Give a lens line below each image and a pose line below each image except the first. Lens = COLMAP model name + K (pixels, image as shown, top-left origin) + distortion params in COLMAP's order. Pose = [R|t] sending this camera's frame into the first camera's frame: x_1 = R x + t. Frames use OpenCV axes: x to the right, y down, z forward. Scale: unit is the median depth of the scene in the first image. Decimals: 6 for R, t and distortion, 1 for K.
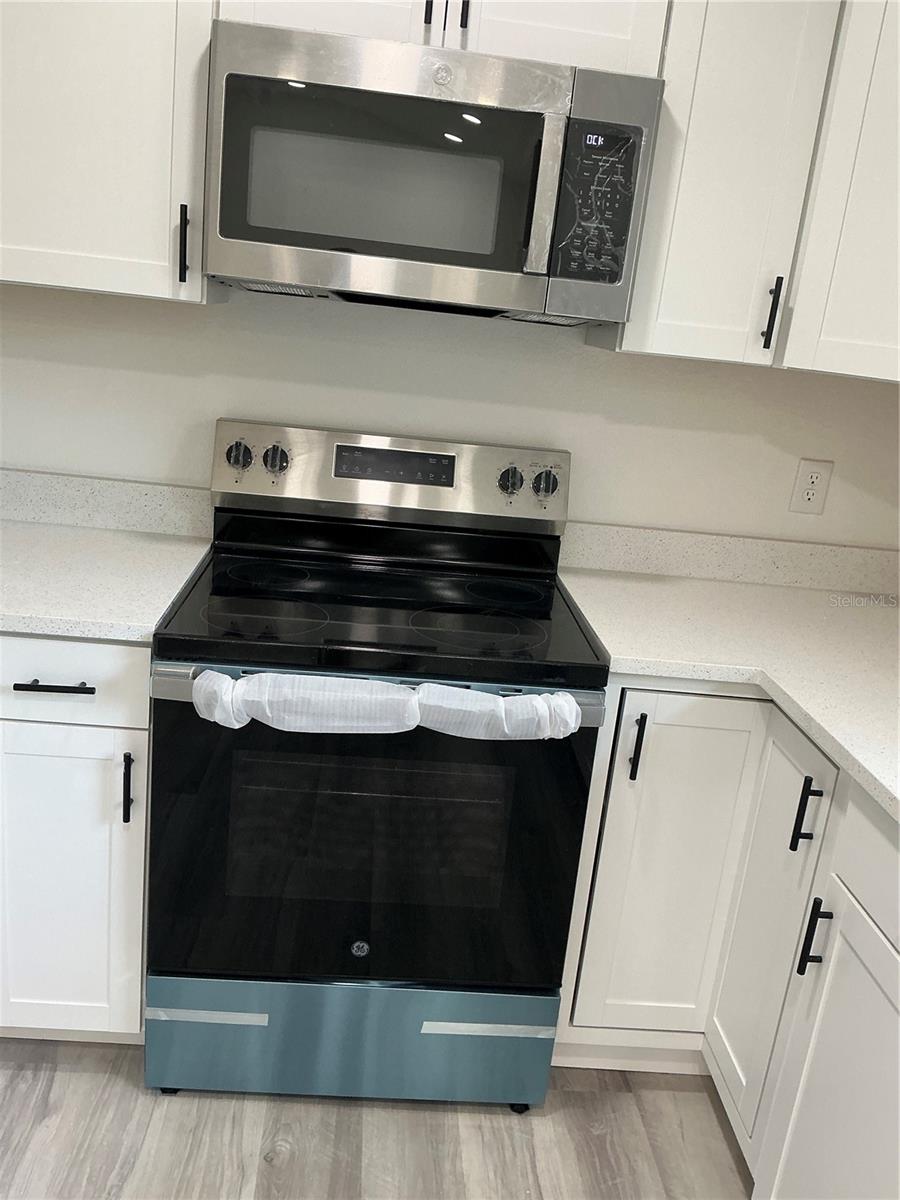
lens RADIAL K [[991.4, 0, 449.6], [0, 991.4, 598.1], [0, 0, 1]] dist [0.071835, -0.168477]
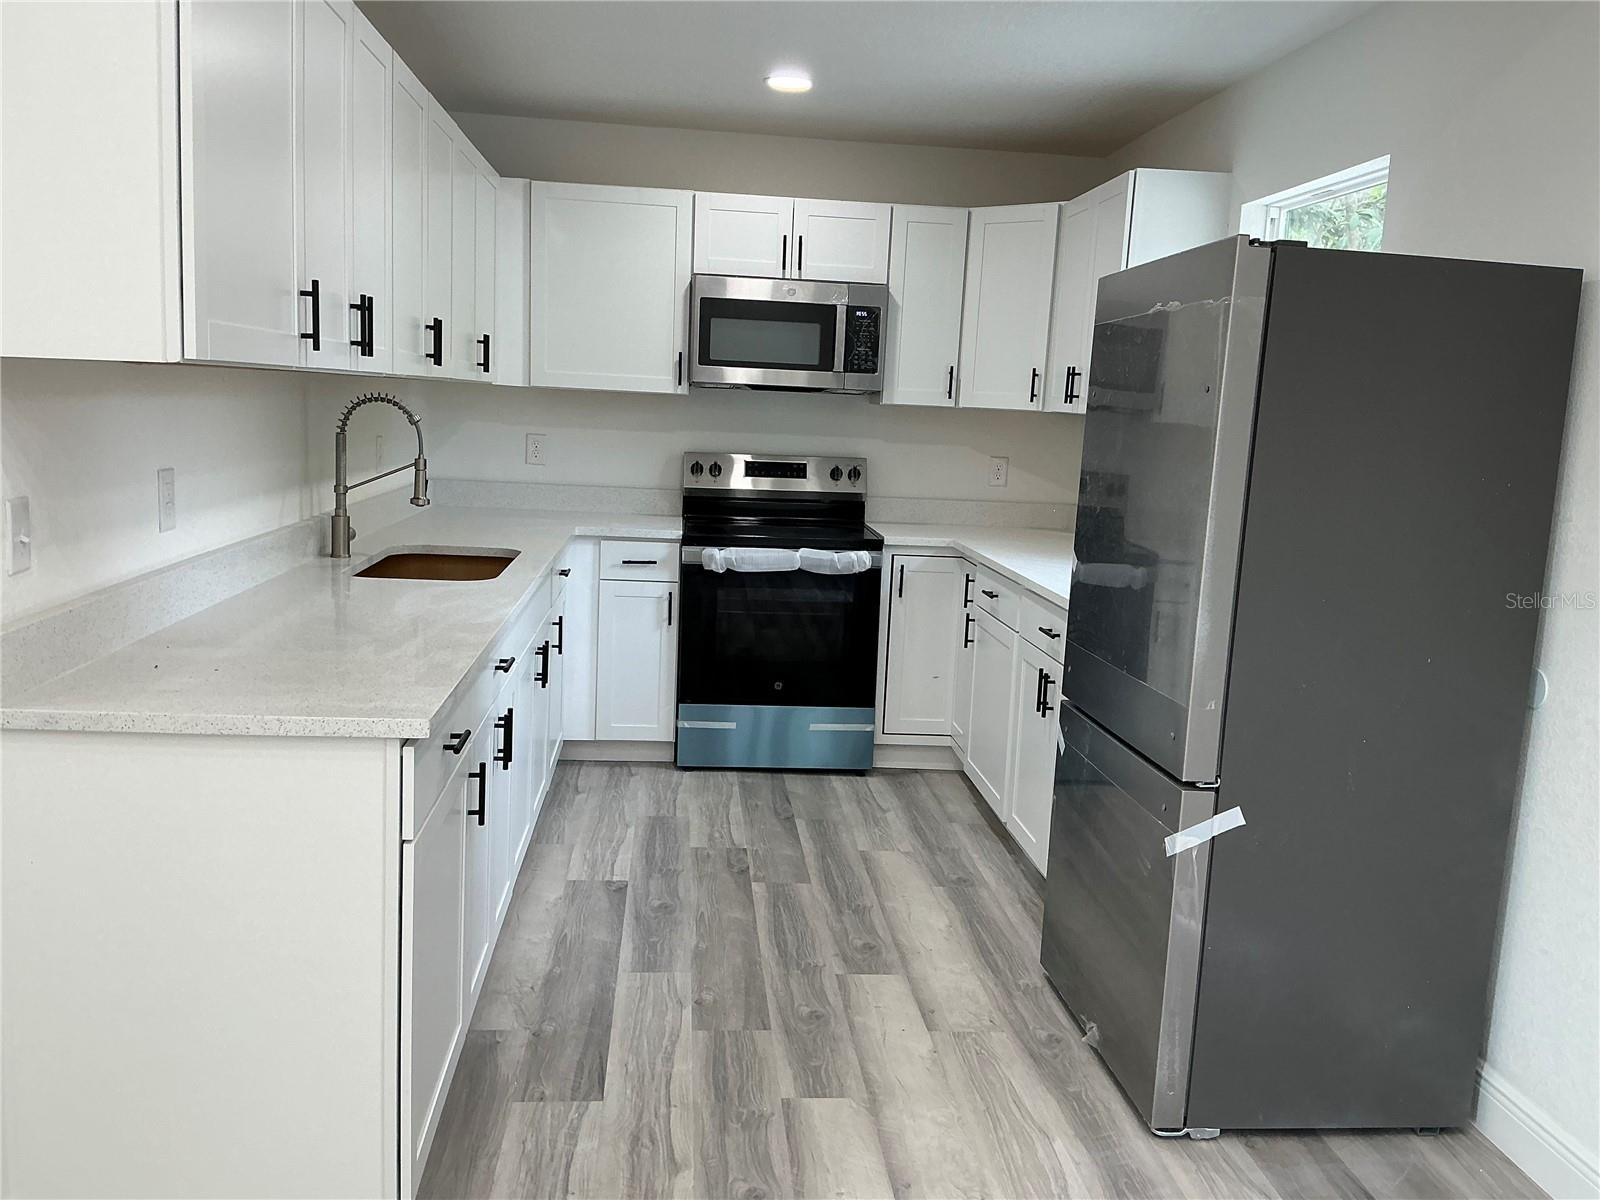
lens RADIAL K [[1321.9, 0, 801.2], [0, 1321.9, 602.6], [0, 0, 1]] dist [0.071835, -0.168477]
pose [[0.997858, -0.063904, 0.013972, -0.070153], [0.065163, 0.989775, -0.126881, 0.544952], [-0.005721, 0.127520, 0.991819, -1.834824]]
